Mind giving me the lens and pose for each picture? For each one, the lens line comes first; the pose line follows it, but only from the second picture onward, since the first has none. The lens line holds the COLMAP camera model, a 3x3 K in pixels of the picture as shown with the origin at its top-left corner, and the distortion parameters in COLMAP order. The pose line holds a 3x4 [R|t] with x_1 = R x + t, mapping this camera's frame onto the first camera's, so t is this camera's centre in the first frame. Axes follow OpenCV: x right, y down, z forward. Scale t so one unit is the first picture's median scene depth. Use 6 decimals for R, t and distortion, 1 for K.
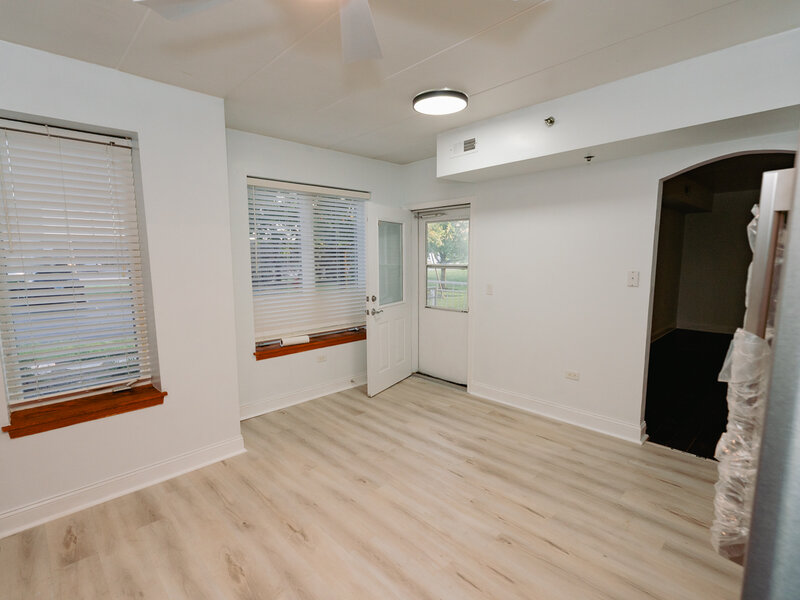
lens RADIAL K [[396.7, 0, 398.0], [0, 396.7, 305.0], [0, 0, 1]] dist [0.001060, 0.001161]
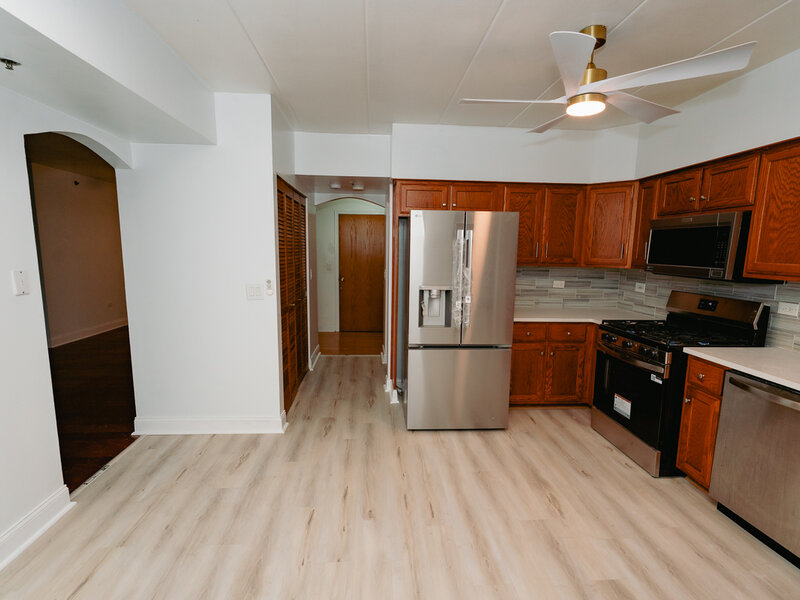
lens RADIAL K [[396.7, 0, 398.0], [0, 396.7, 305.0], [0, 0, 1]] dist [0.001060, 0.001161]
pose [[-0.767012, -0.098784, 0.633982, -0.302657], [0.071016, 0.968937, 0.236892, -0.150614], [-0.637690, 0.226722, -0.736172, 1.184016]]
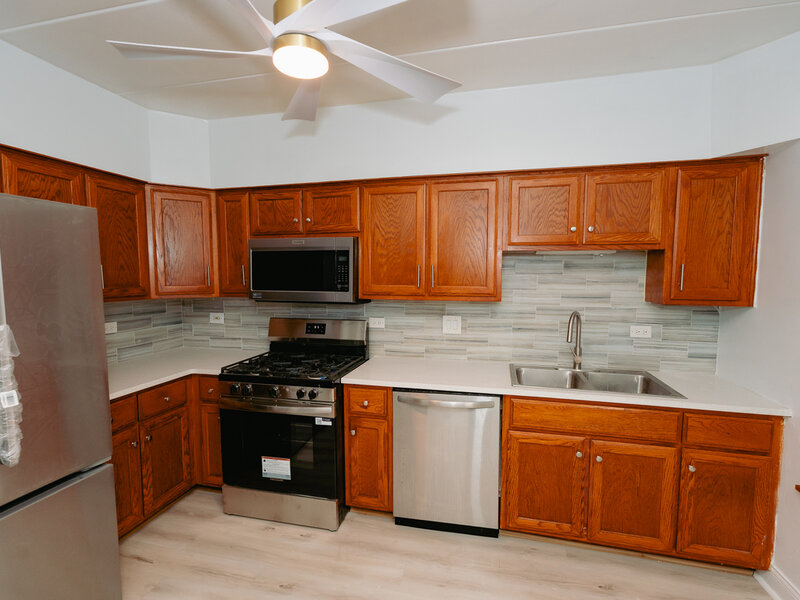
lens RADIAL K [[396.7, 0, 398.0], [0, 396.7, 305.0], [0, 0, 1]] dist [0.001060, 0.001161]
pose [[-0.844363, 0.047477, -0.533664, 0.092803], [-0.065358, 0.979499, 0.190551, -0.118165], [0.531771, 0.195773, -0.823950, 0.860463]]
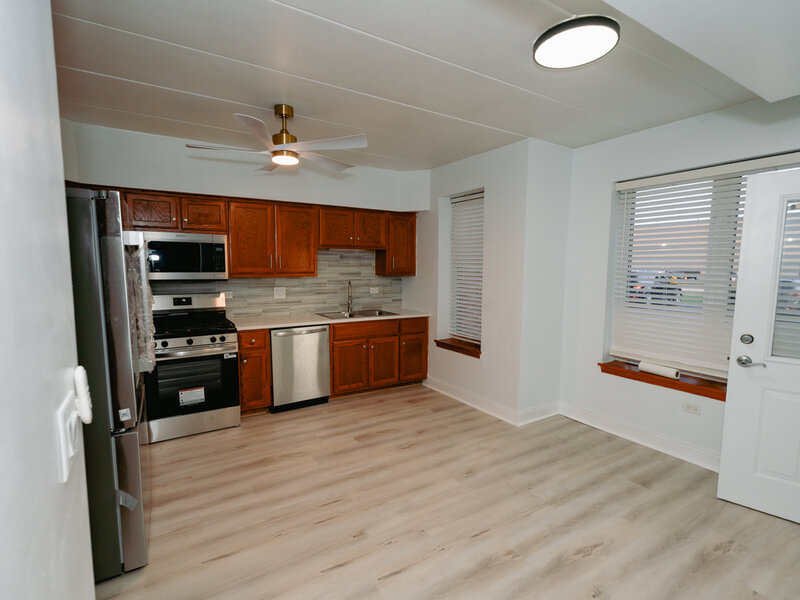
lens RADIAL K [[396.7, 0, 398.0], [0, 396.7, 305.0], [0, 0, 1]] dist [0.001060, 0.001161]
pose [[-0.207702, 0.101829, -0.972878, 0.879627], [-0.129502, 0.982950, 0.130531, -0.108378], [0.969582, 0.153101, -0.190974, 0.884315]]
